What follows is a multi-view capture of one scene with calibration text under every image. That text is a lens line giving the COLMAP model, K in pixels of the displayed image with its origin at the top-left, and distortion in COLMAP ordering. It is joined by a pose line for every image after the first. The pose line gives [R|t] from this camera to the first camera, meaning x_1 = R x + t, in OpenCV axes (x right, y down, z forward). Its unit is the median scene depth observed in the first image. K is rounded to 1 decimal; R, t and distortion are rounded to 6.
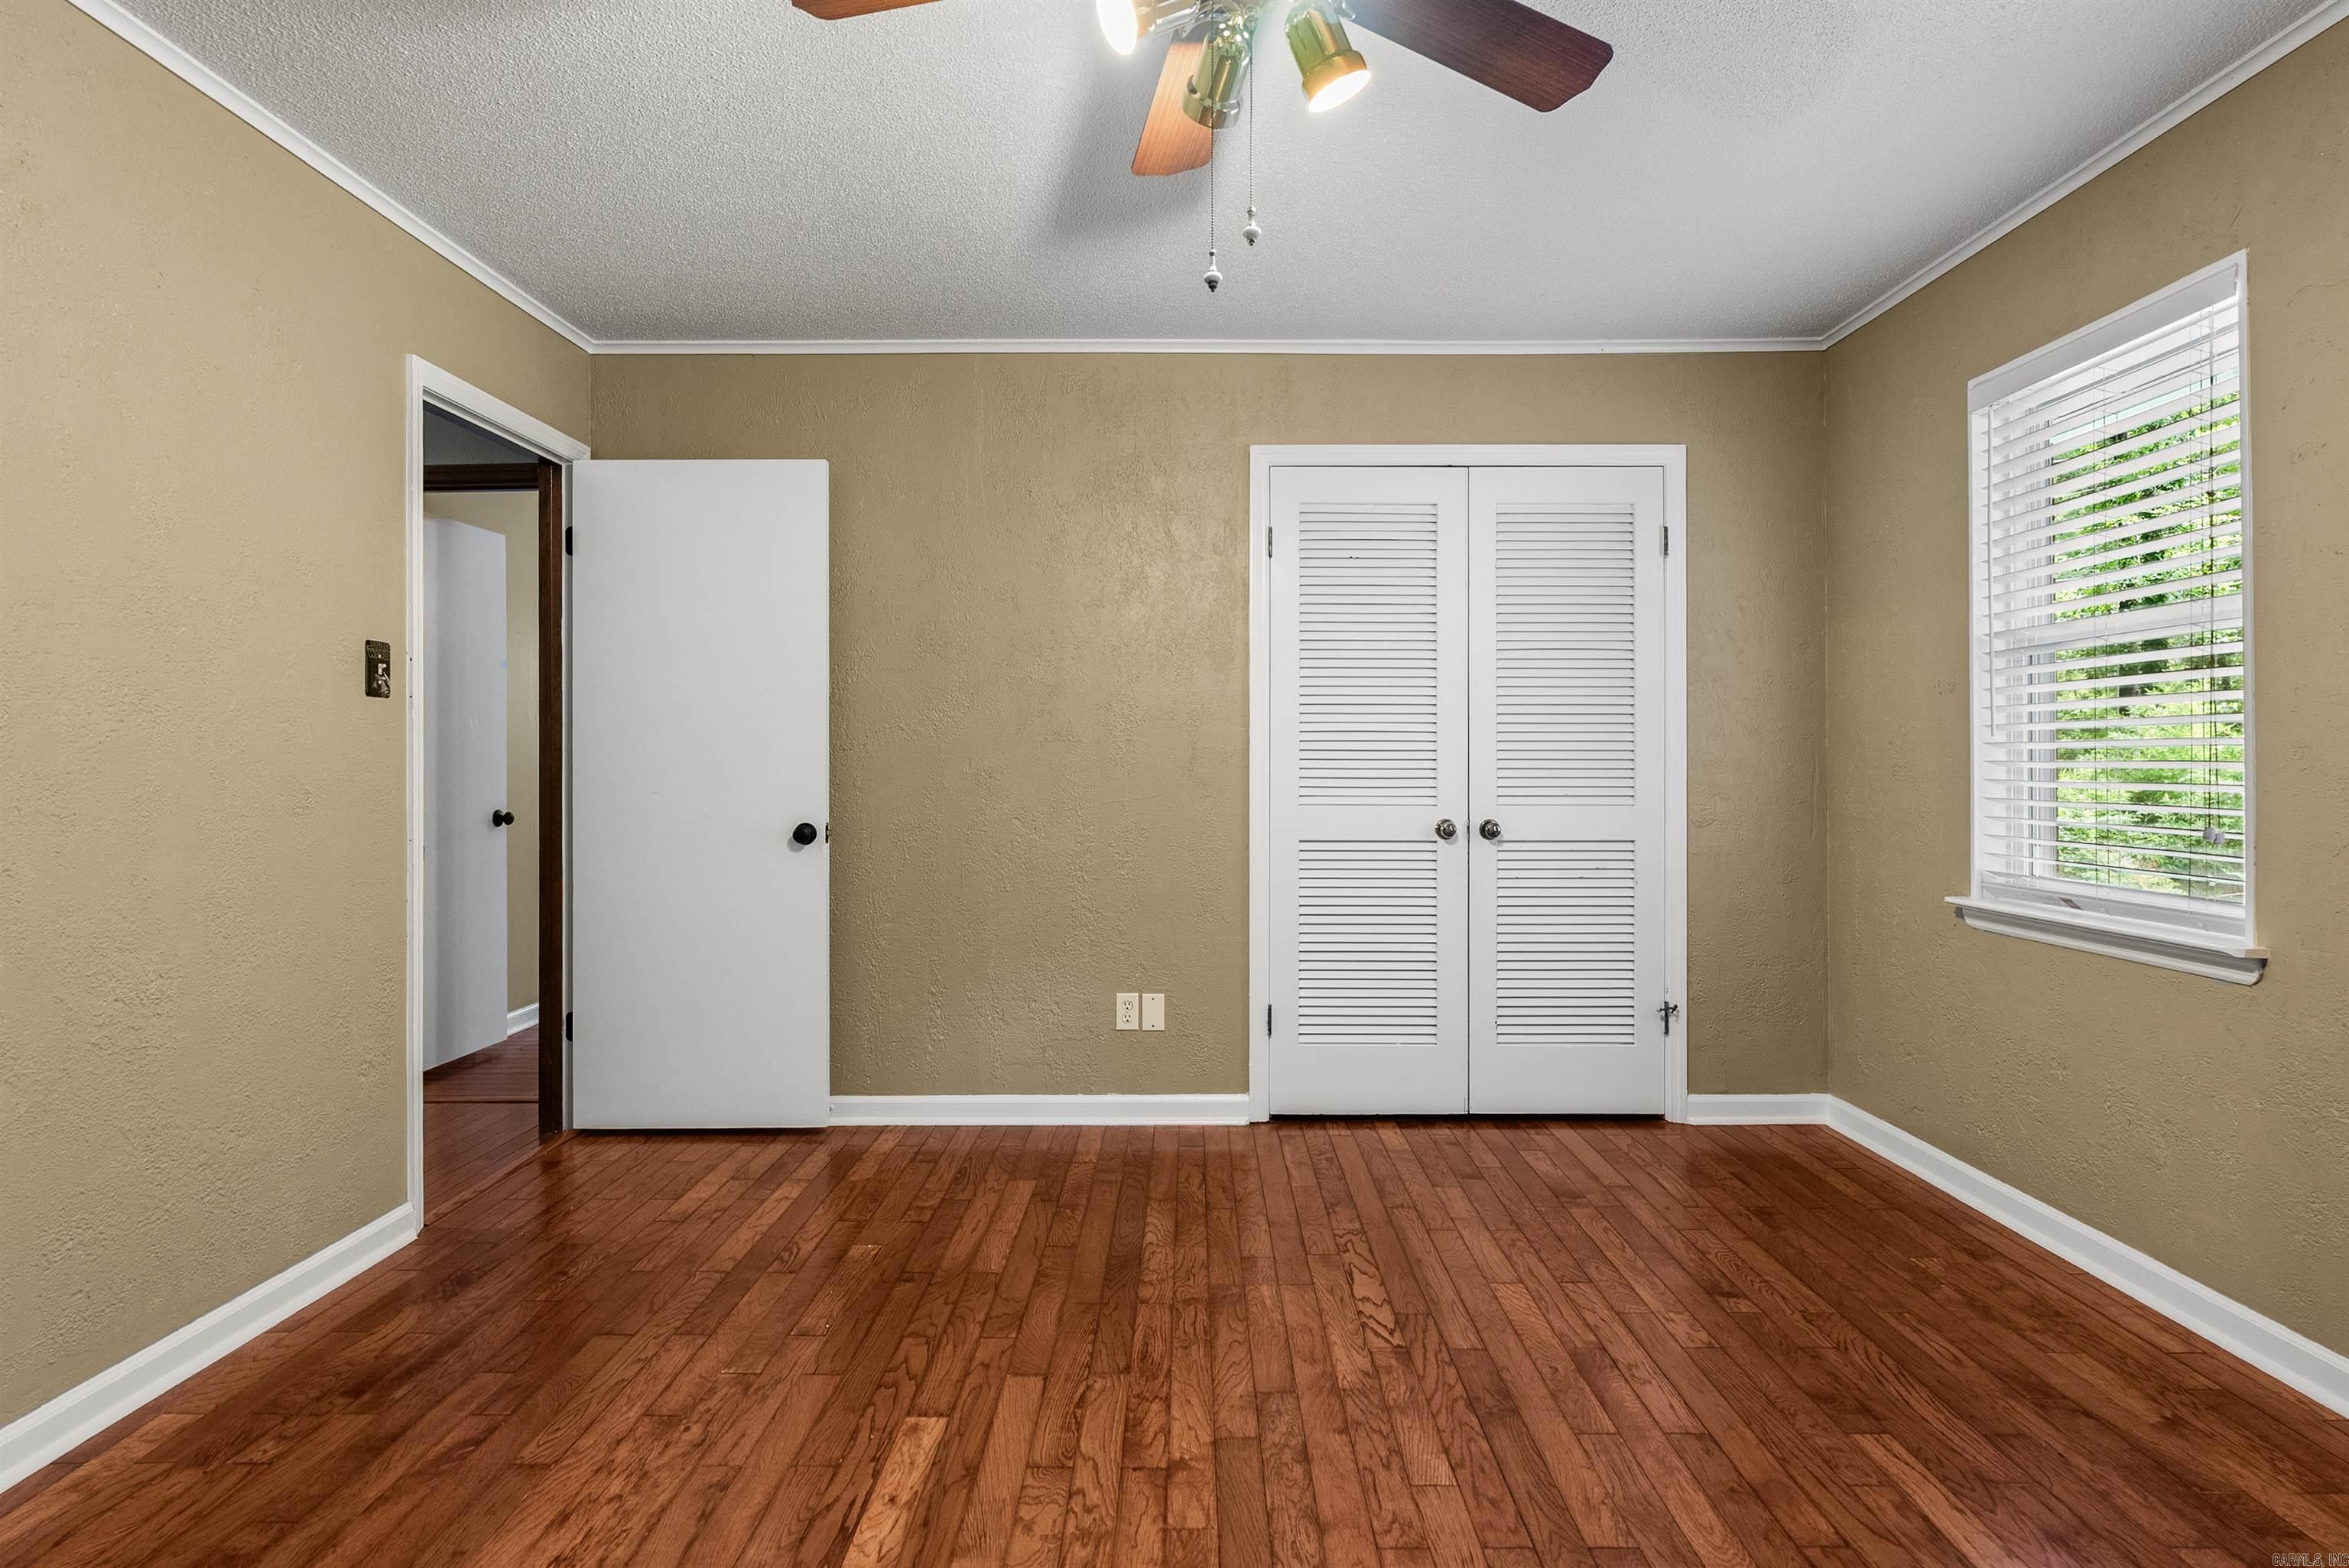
lens RADIAL K [[1191.9, 0, 1187.8], [0, 1191.9, 775.0], [0, 0, 1]] dist [0.003055, 0.000624]
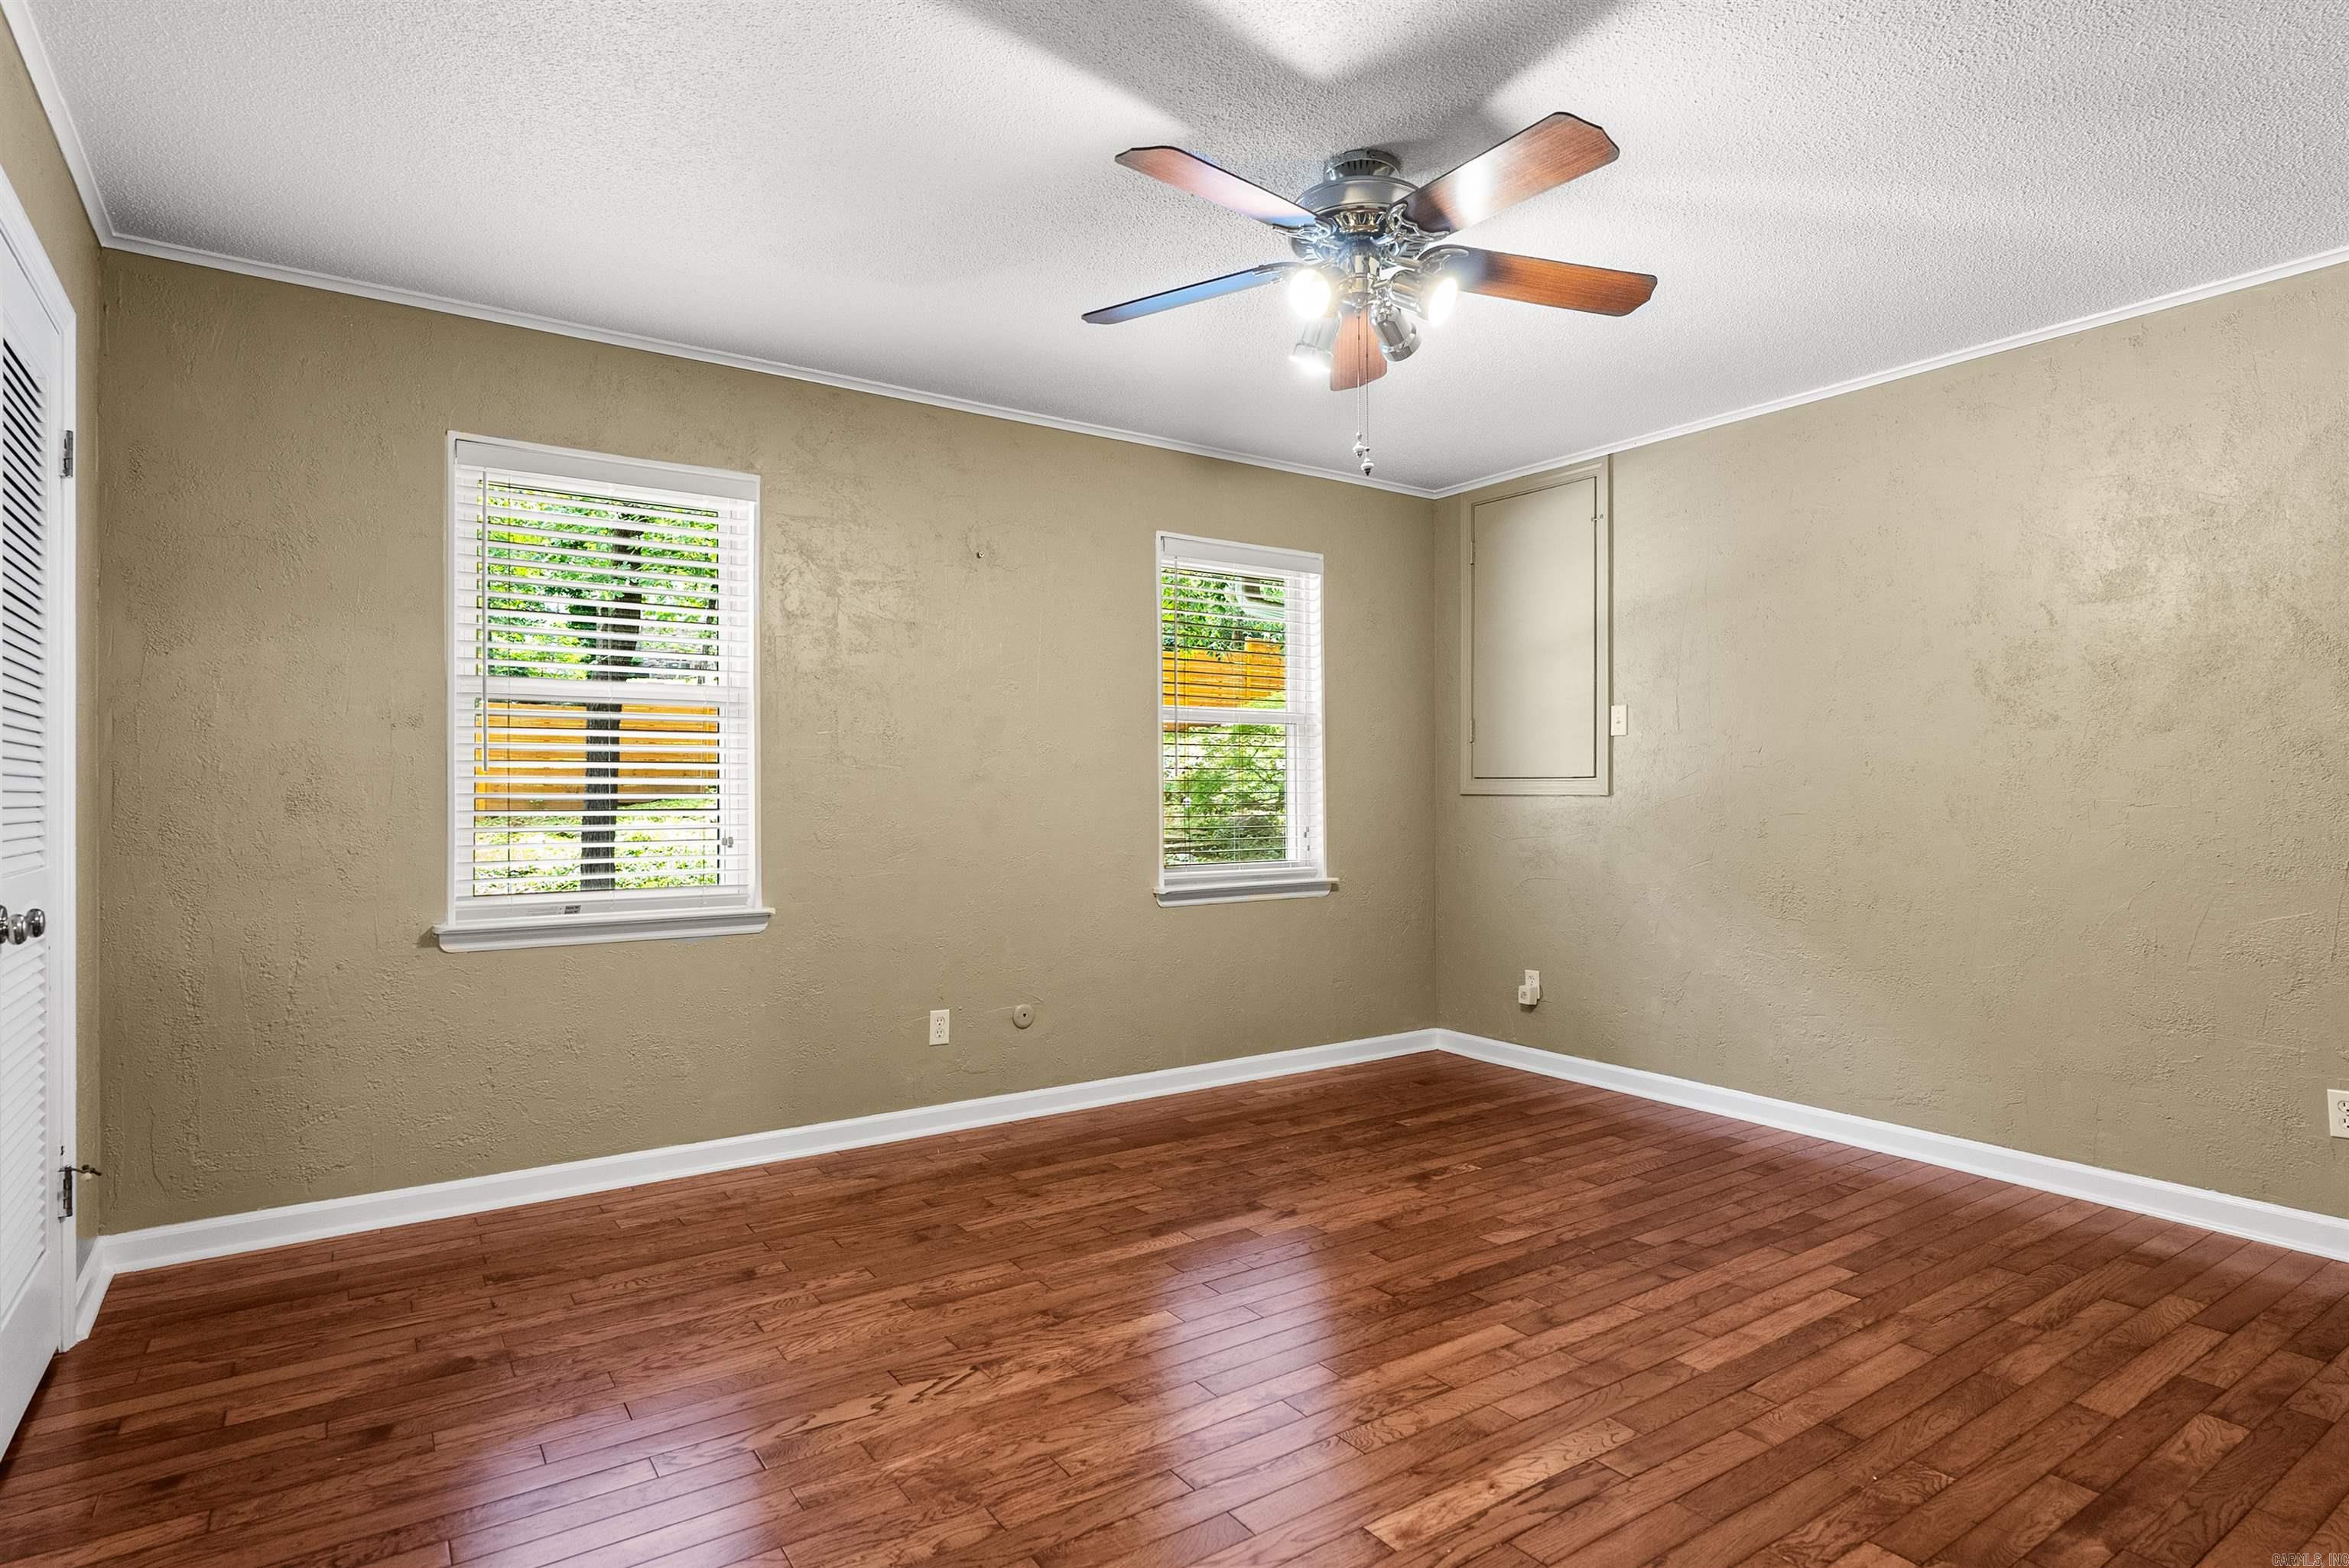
lens RADIAL K [[1191.9, 0, 1165.7], [0, 1191.9, 790.7], [0, 0, 1]] dist [0.003055, 0.000624]
pose [[-0.539590, 0.004556, 0.841916, -0.780427], [0.008372, 0.999965, -0.000045, -0.011081], [-0.841886, 0.007024, -0.539609, 1.431808]]
